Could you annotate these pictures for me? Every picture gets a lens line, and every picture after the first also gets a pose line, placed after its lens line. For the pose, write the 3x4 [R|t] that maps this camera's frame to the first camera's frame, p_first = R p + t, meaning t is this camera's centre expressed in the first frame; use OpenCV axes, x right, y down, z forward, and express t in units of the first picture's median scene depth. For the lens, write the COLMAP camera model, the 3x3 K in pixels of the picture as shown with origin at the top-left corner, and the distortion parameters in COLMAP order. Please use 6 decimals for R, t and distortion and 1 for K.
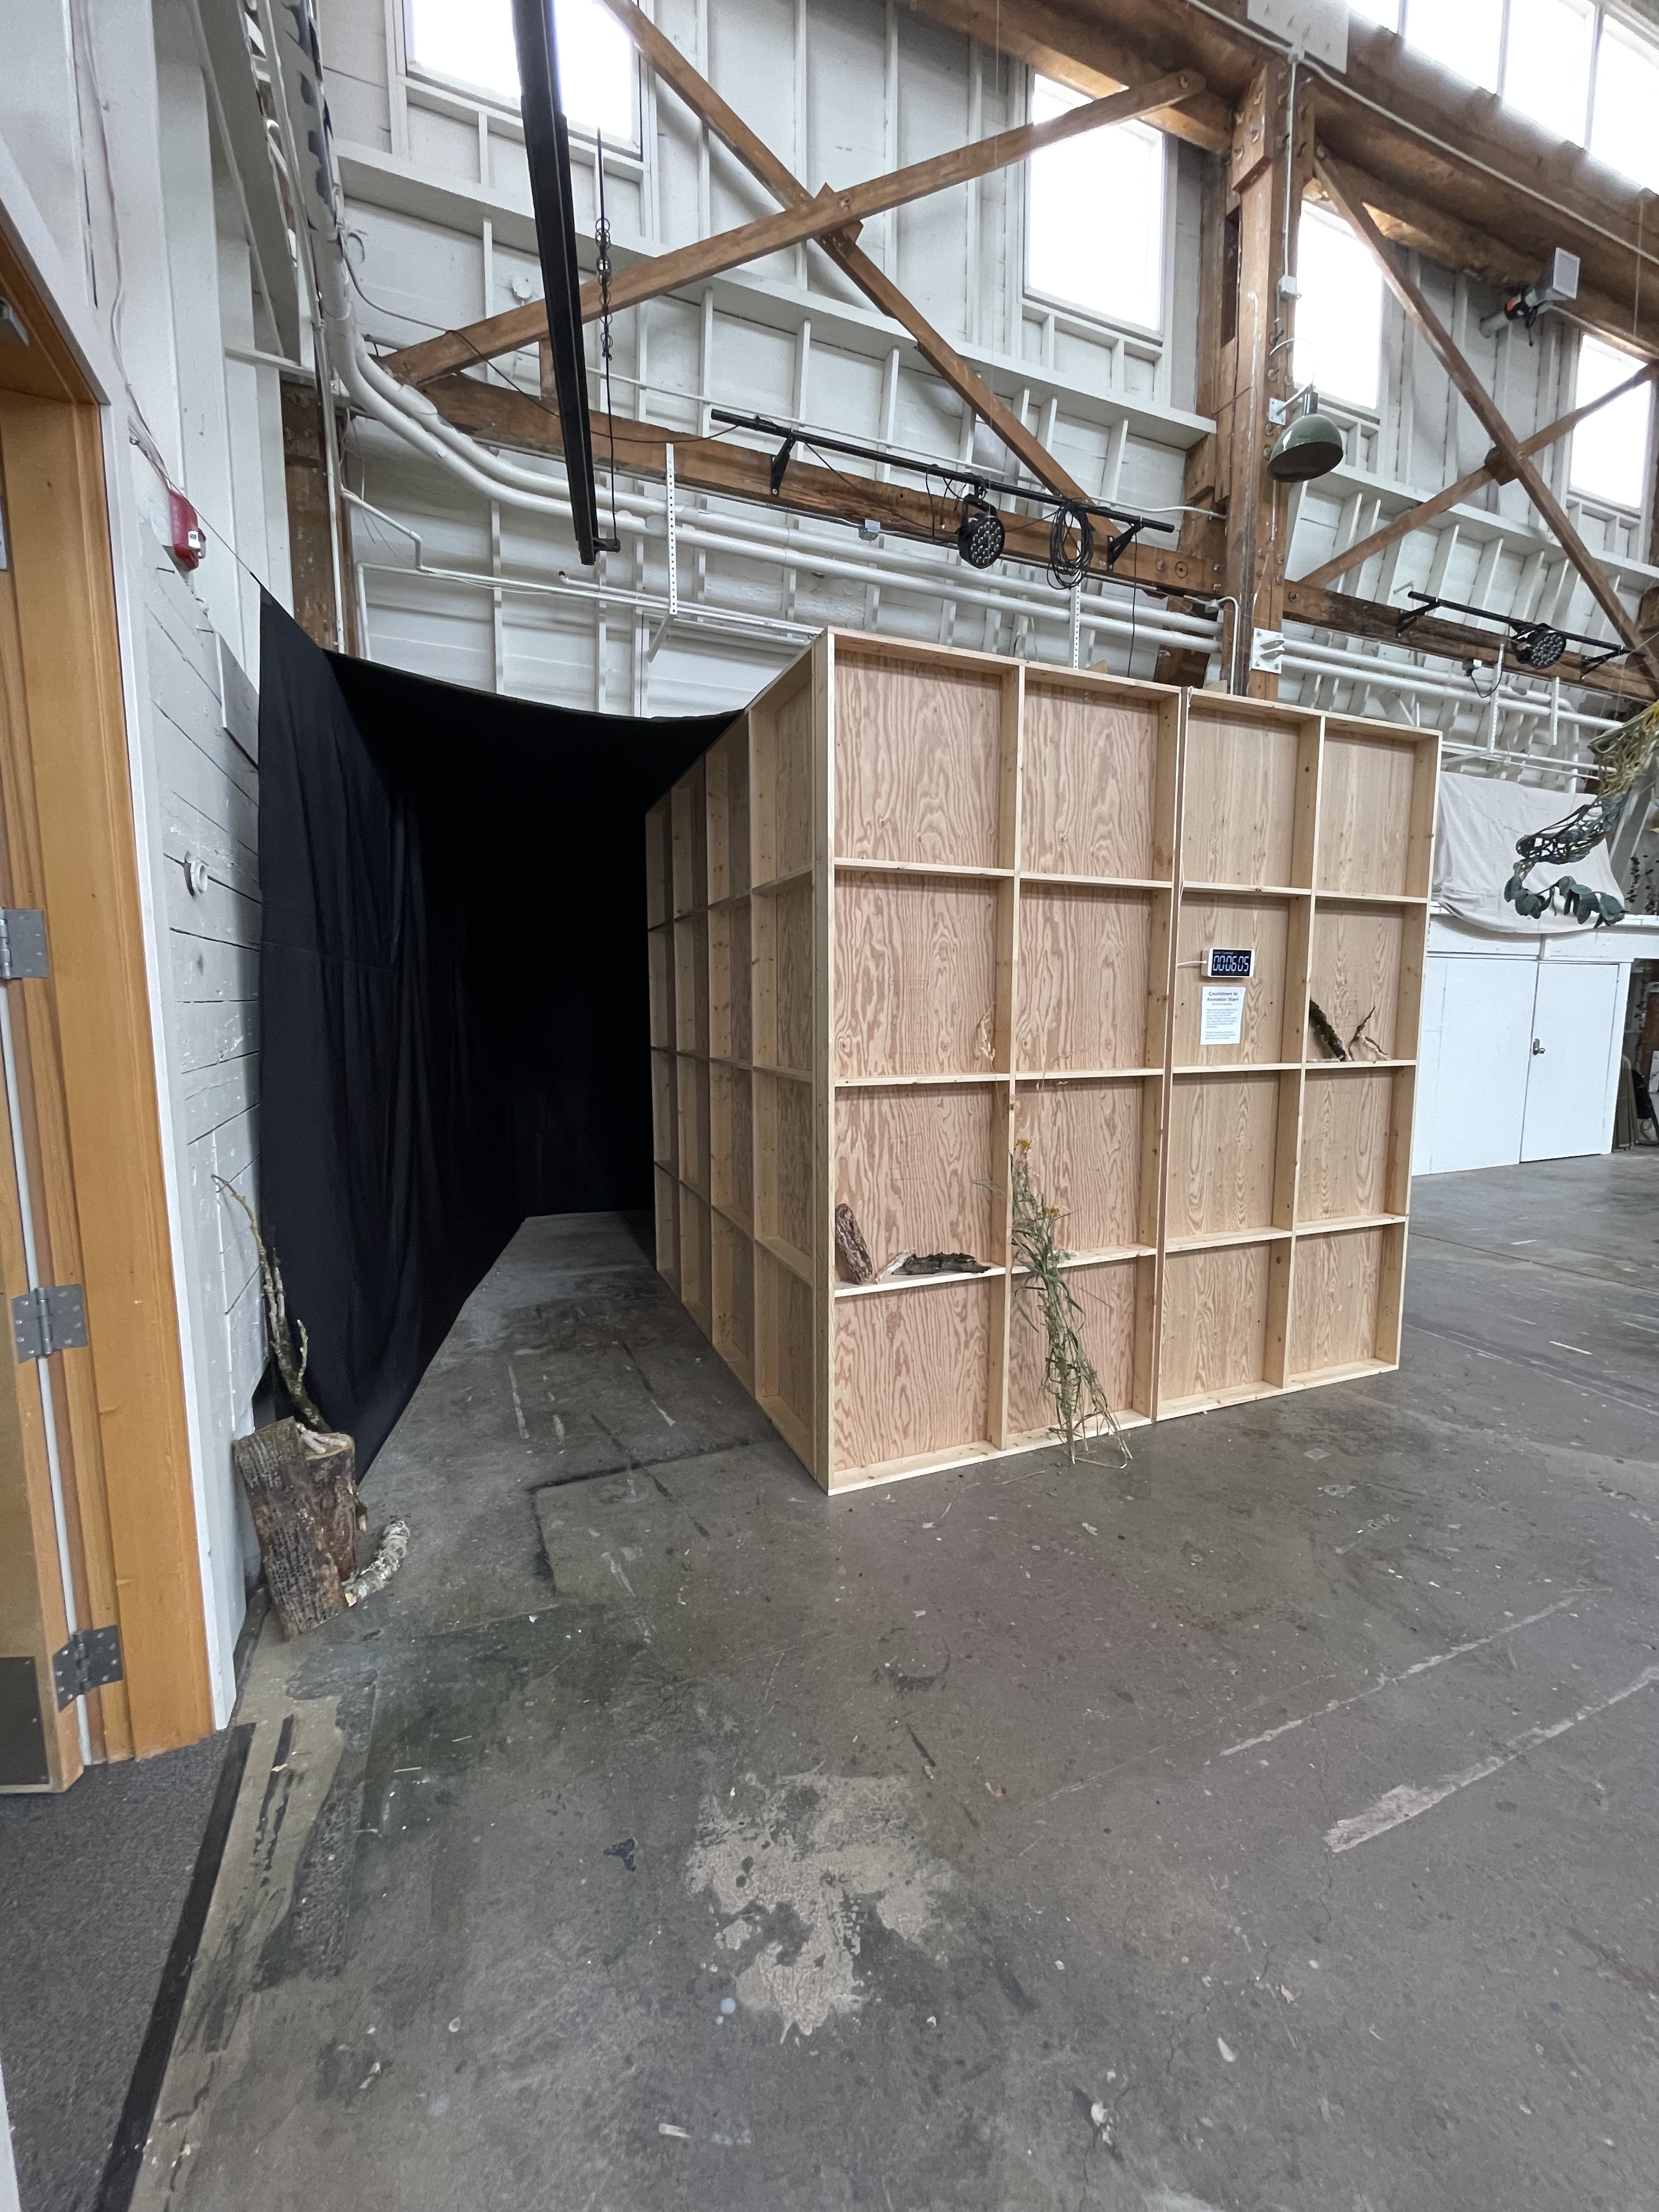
lens RADIAL K [[887.1, 0, 832.6], [0, 887.1, 1098.6], [0, 0, 1]] dist [0.003068, 0.000543]
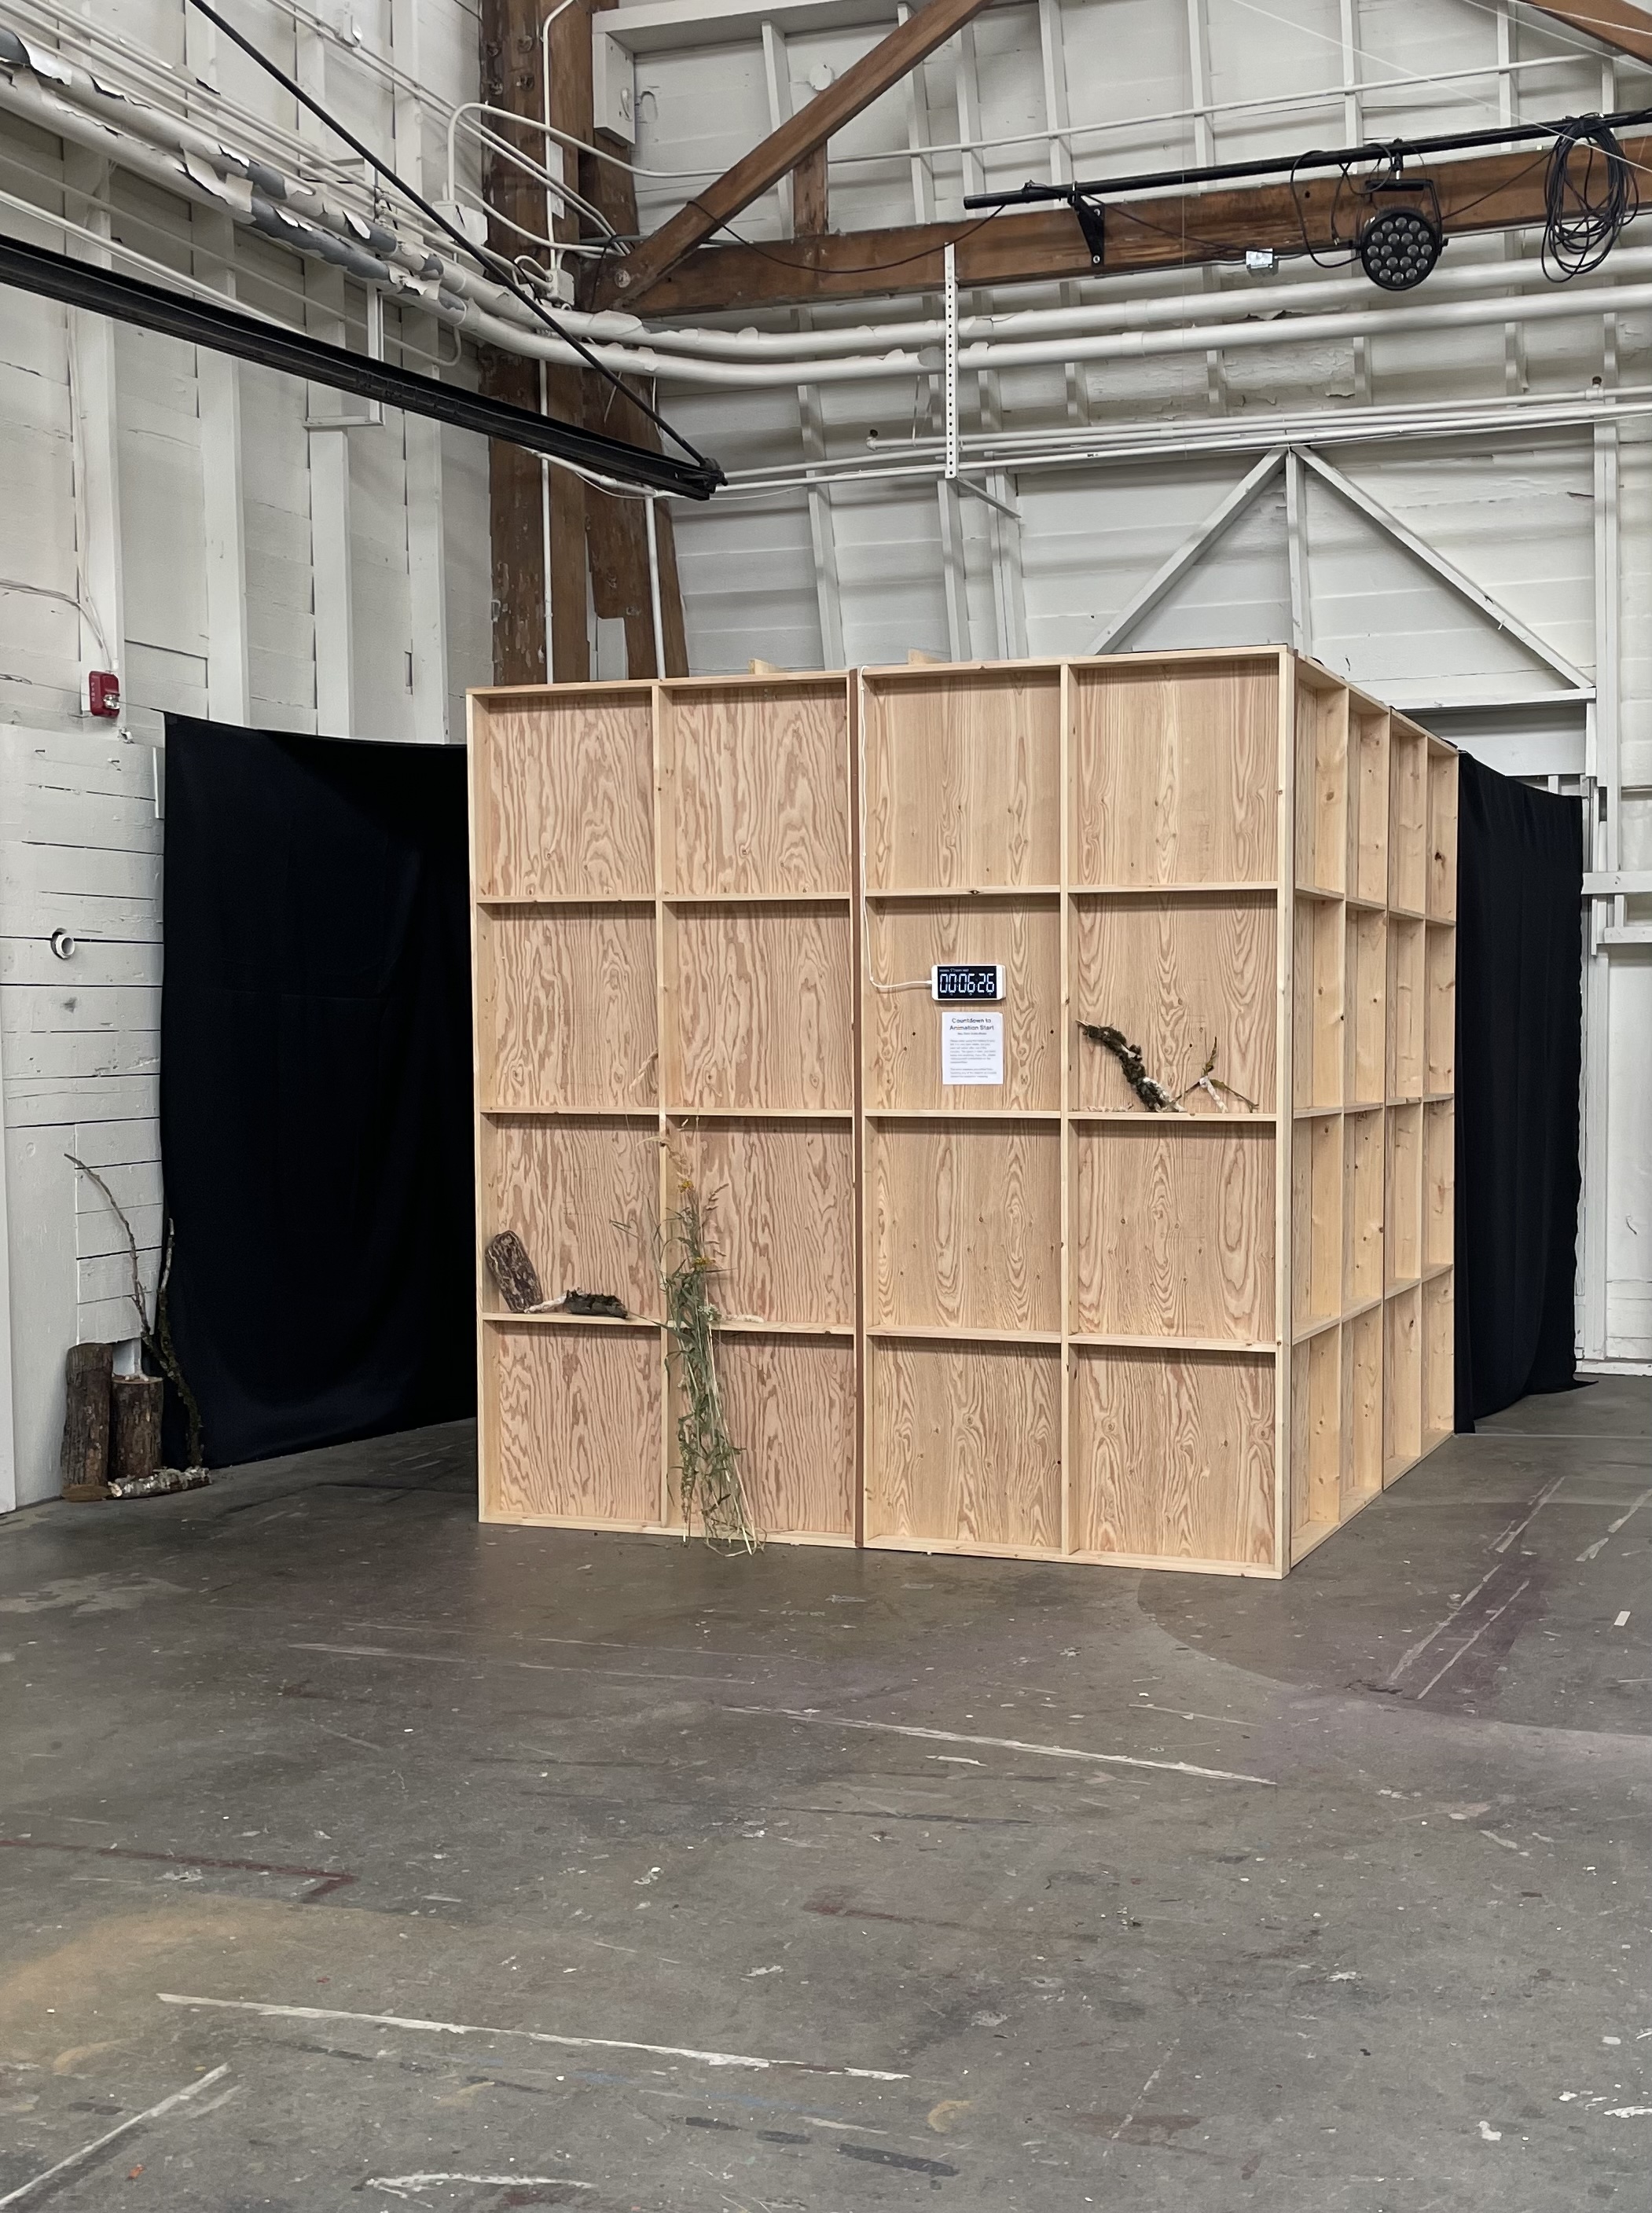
lens RADIAL K [[1880.3, 0, 827.0], [0, 1880.3, 1112.1], [0, 0, 1]] dist [0.047191, -0.018316]
pose [[0.776900, 0.028500, -0.628979, 1.551284], [-0.064053, 0.997370, -0.033925, 0.031605], [0.626357, 0.066645, 0.776682, -0.420035]]
